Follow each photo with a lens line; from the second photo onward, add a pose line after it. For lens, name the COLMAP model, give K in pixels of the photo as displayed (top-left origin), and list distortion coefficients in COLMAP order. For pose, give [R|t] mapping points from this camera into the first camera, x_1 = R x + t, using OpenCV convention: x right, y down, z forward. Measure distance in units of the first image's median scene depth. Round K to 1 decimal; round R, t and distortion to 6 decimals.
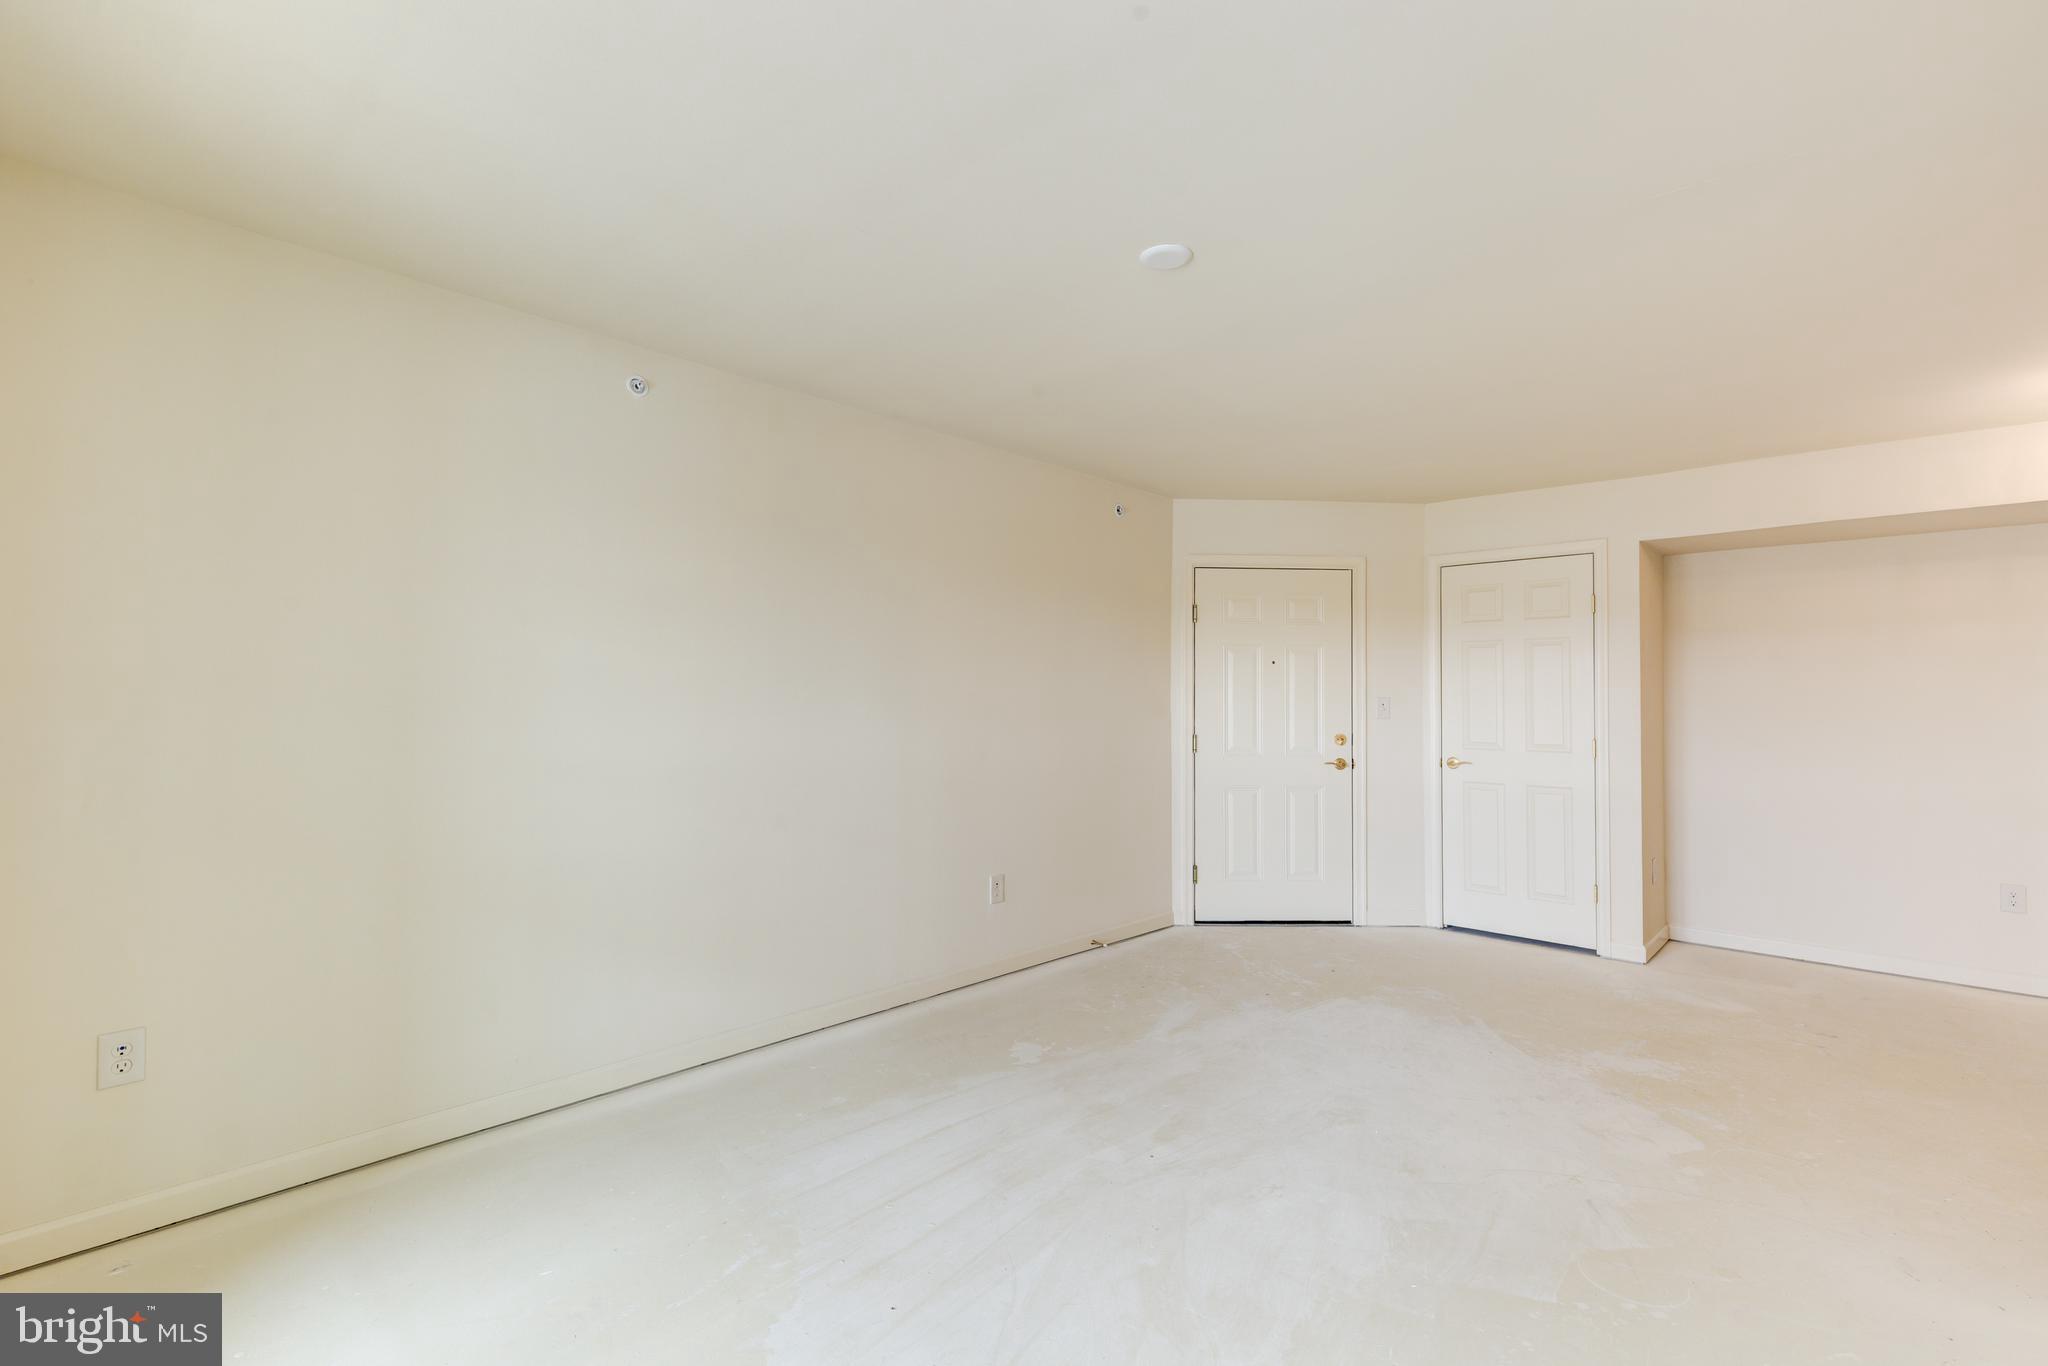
lens RADIAL K [[956.7, 0, 1021.4], [0, 956.7, 689.6], [0, 0, 1]] dist [0.015499, -0.007435]
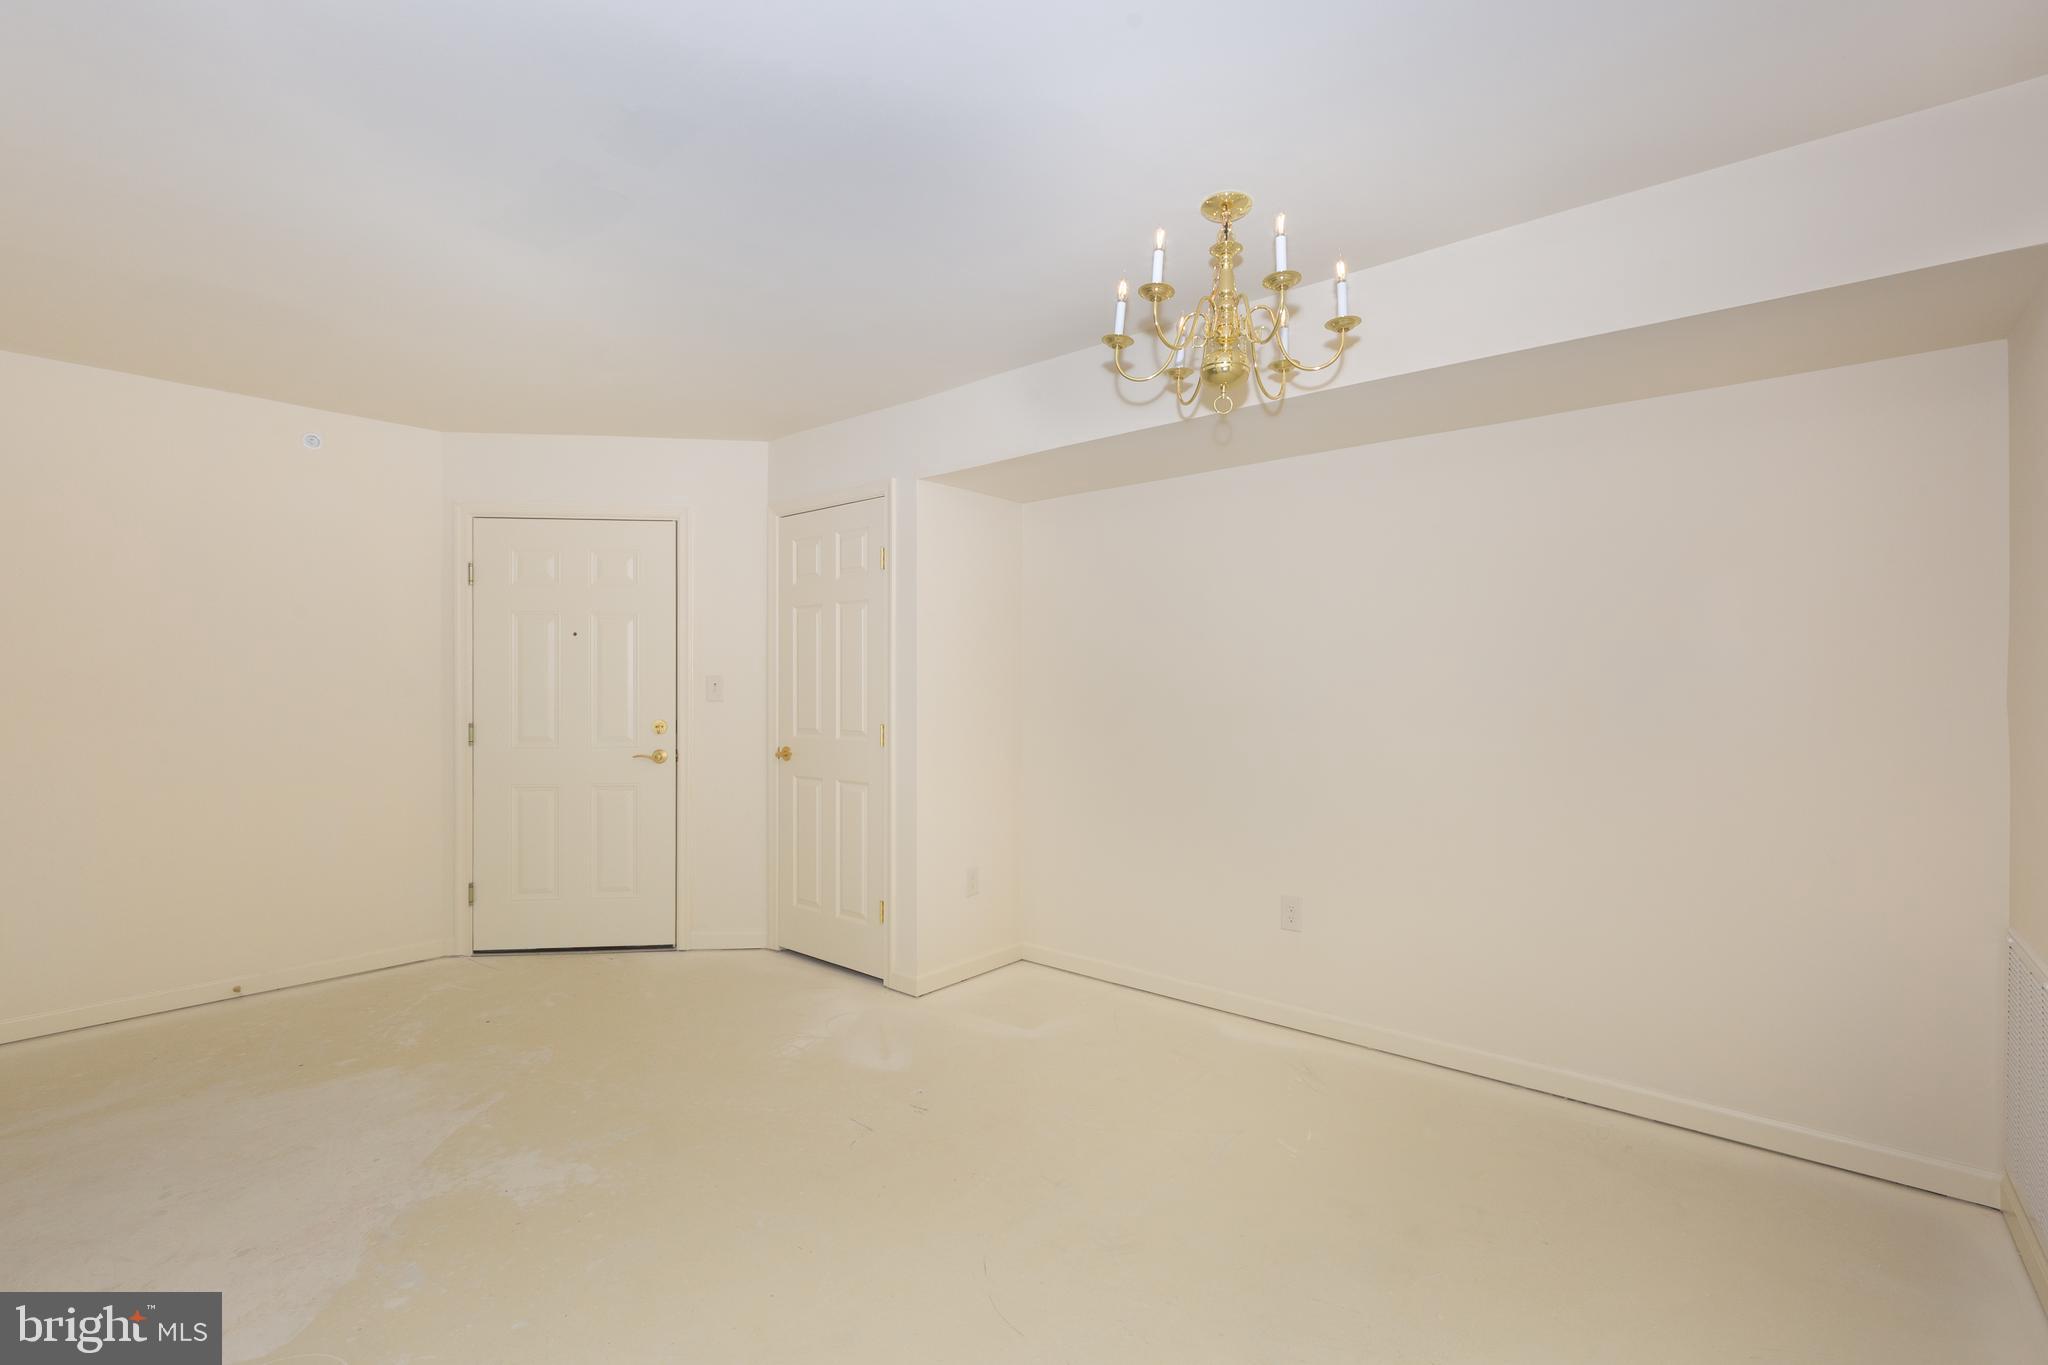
lens RADIAL K [[956.7, 0, 1021.4], [0, 956.7, 689.1], [0, 0, 1]] dist [0.015499, -0.007435]
pose [[0.997448, -0.002262, 0.071356, 0.590130], [0.000714, 0.999764, 0.021705, 0.000987], [-0.071388, -0.021599, 0.997215, 0.151990]]
